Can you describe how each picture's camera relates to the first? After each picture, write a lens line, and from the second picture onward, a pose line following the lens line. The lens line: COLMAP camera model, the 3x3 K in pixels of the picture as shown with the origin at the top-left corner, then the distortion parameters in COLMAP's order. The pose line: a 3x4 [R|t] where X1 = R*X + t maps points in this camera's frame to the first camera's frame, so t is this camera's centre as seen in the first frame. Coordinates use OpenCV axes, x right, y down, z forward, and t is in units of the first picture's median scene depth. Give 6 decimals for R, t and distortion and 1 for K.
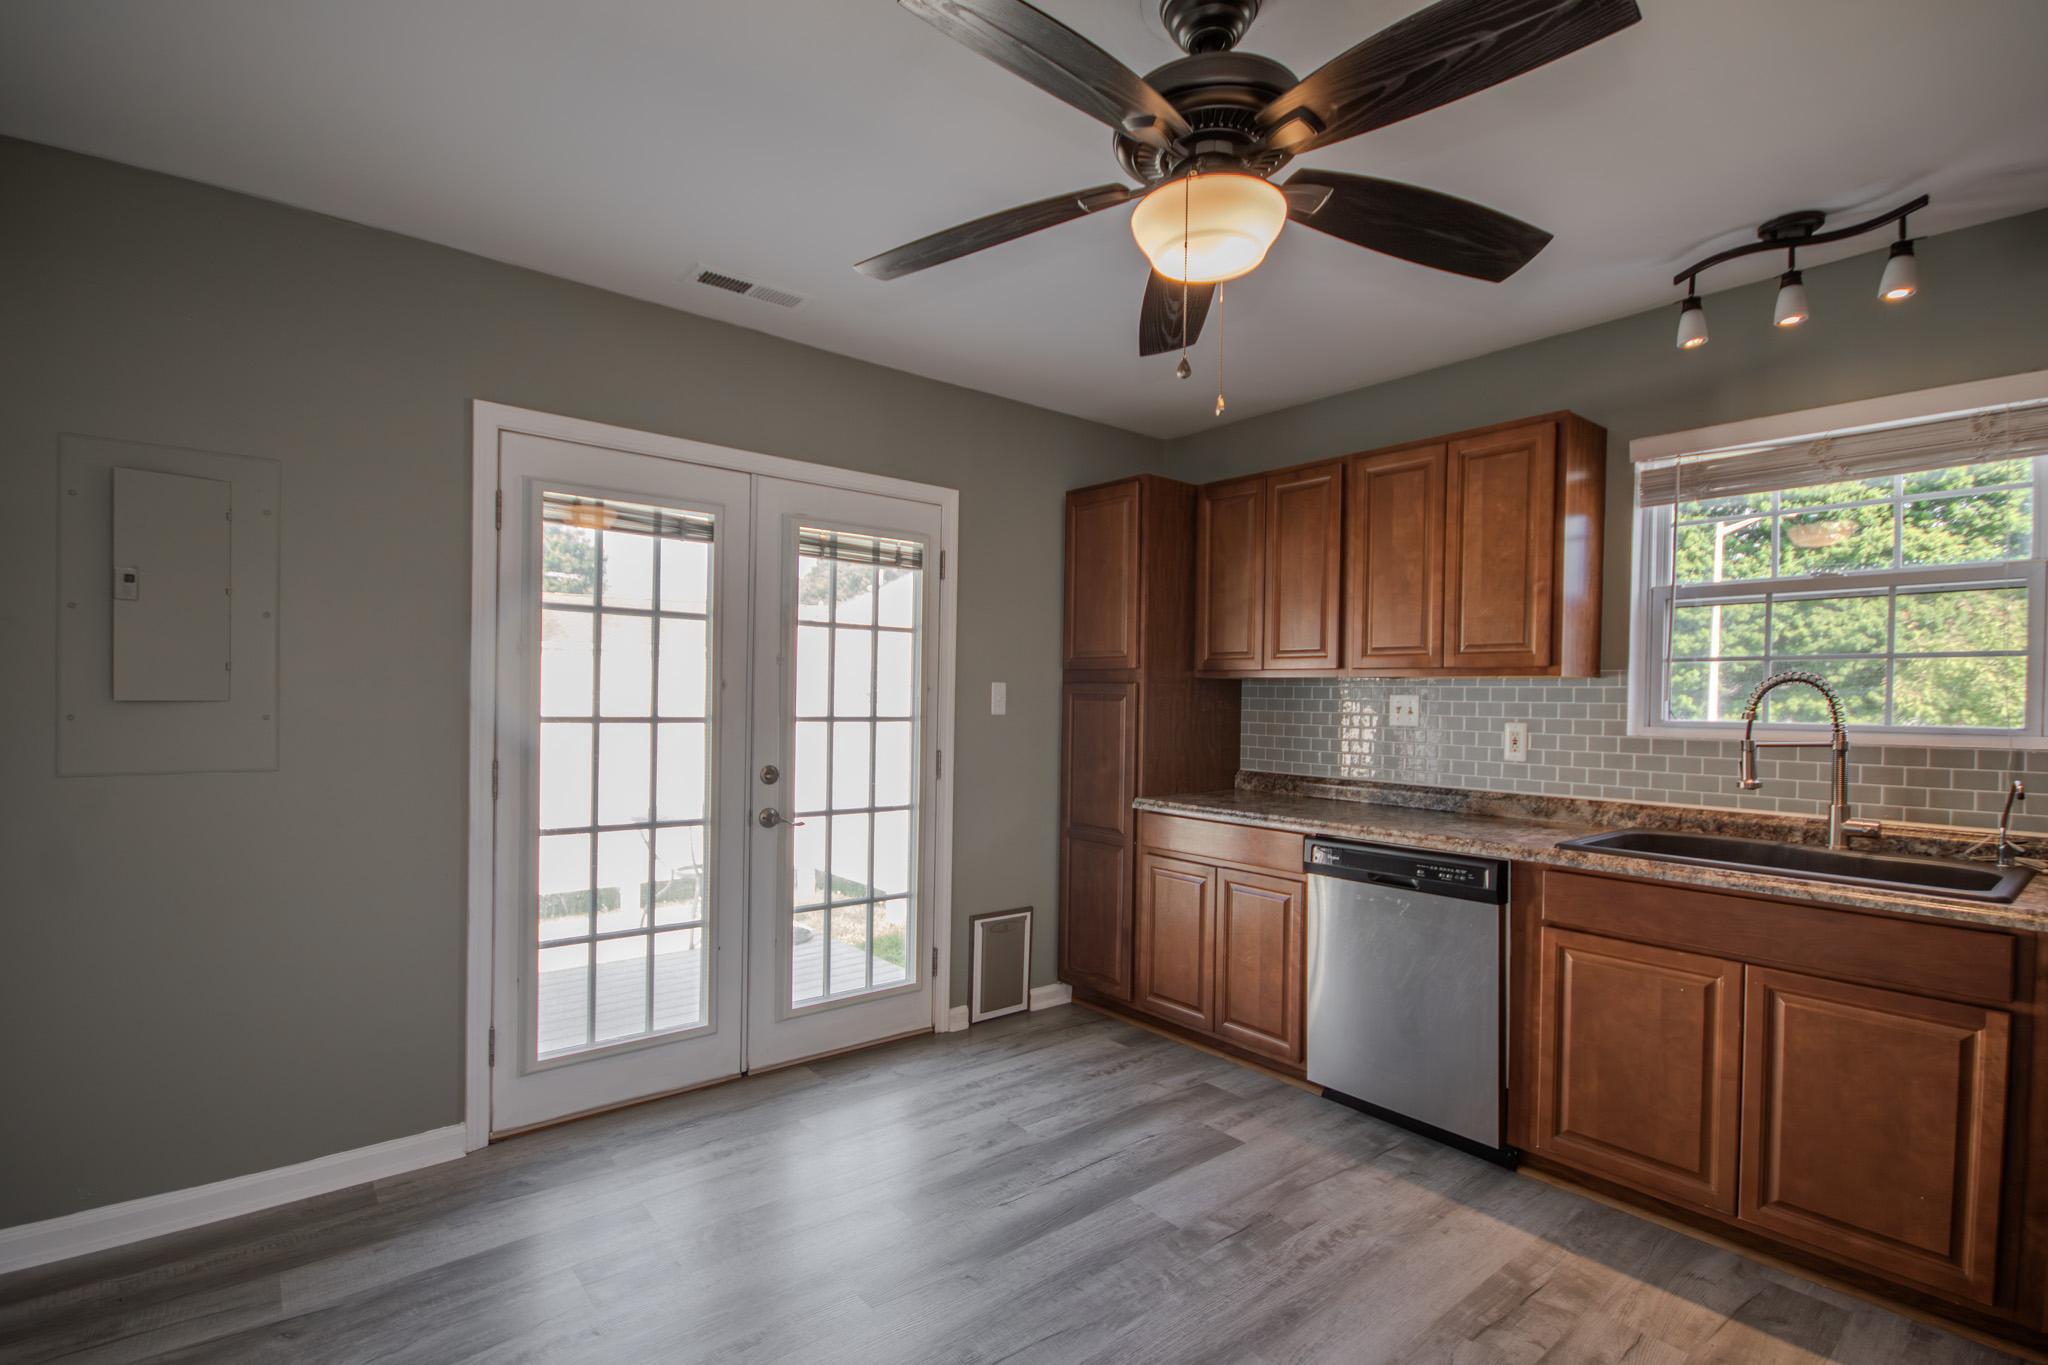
lens RADIAL K [[947.8, 0, 1023.9], [0, 947.8, 712.6], [0, 0, 1]] dist [0.002250, -0.011466]
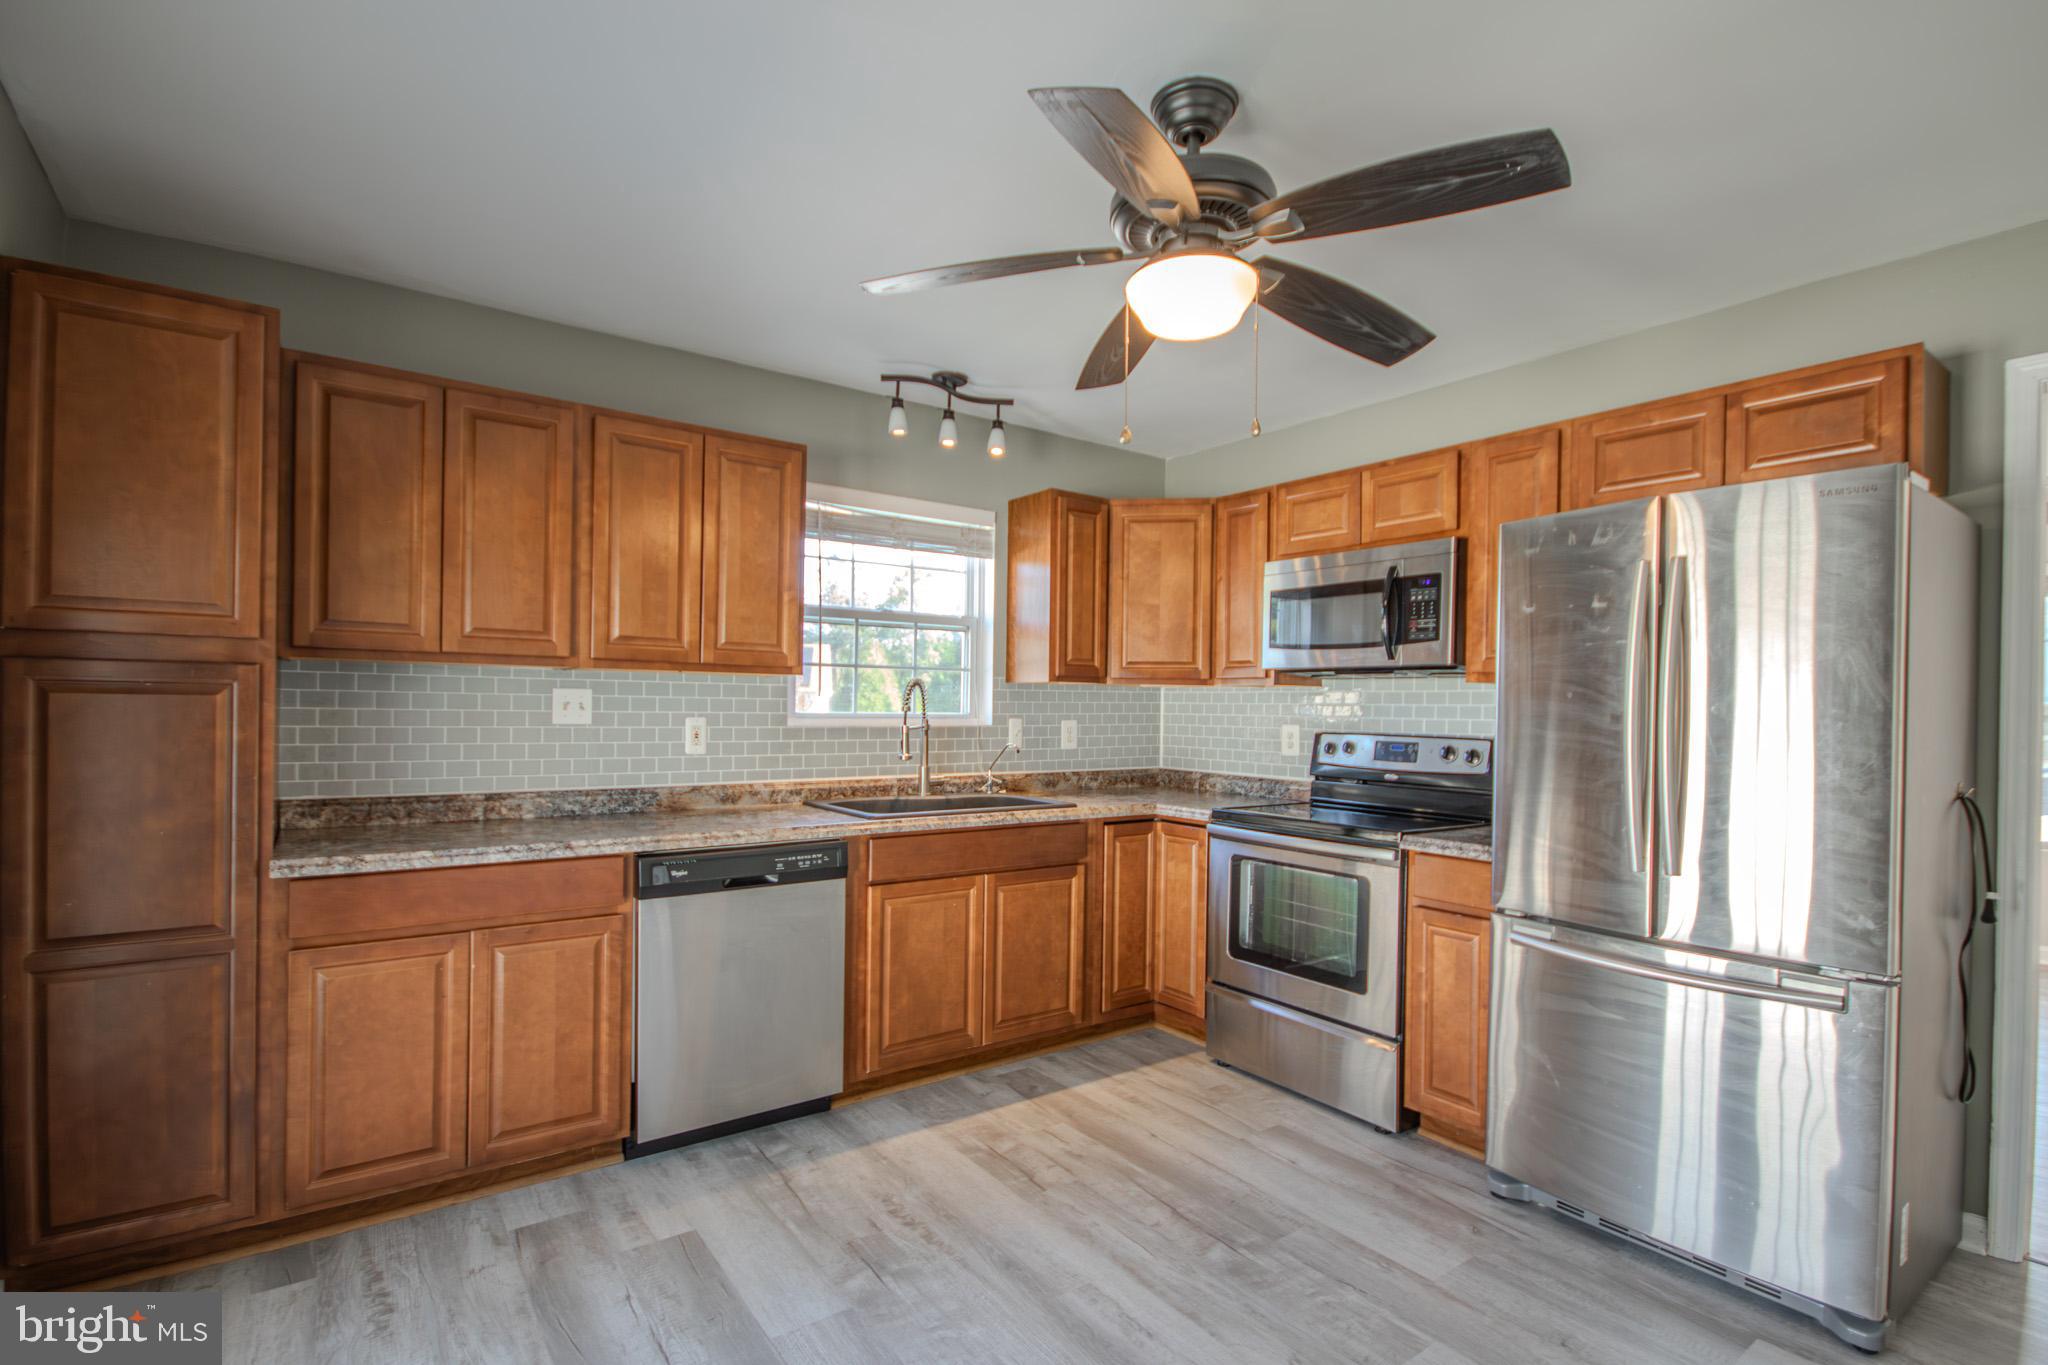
lens RADIAL K [[952.7, 0, 1034.2], [0, 952.7, 714.6], [0, 0, 1]] dist [-0.009208, -0.000783]
pose [[0.047427, -0.024431, 0.998576, -0.538818], [0.000499, 0.999701, 0.024435, -0.018655], [-0.998875, -0.000661, 0.047425, 0.619131]]
